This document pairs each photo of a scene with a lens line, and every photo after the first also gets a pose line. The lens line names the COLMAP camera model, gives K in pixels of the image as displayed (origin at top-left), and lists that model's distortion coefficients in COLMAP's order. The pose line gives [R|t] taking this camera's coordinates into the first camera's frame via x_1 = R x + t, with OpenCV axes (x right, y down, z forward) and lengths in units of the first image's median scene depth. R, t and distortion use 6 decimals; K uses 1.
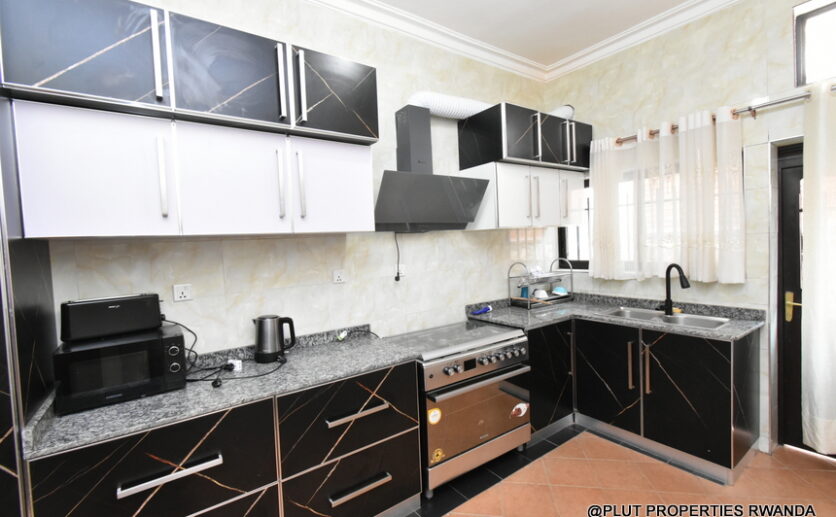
lens RADIAL K [[378.1, 0, 418.0], [0, 378.1, 258.5], [0, 0, 1]] dist [-0.003485, -0.000284]
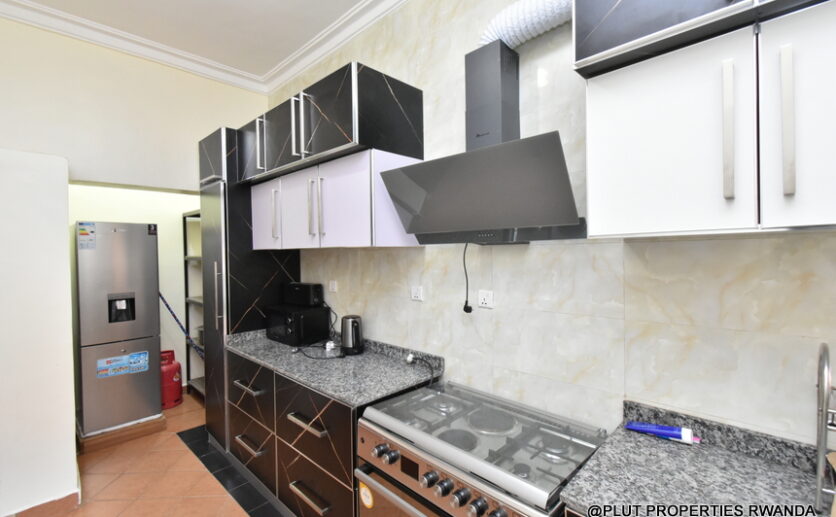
lens RADIAL K [[378.1, 0, 418.0], [0, 378.1, 258.5], [0, 0, 1]] dist [-0.003485, -0.000284]
pose [[0.168665, 0.056393, -0.984059, 0.712342], [-0.035912, 0.998051, 0.051040, -0.085578], [0.985019, 0.026730, 0.170361, 0.892985]]
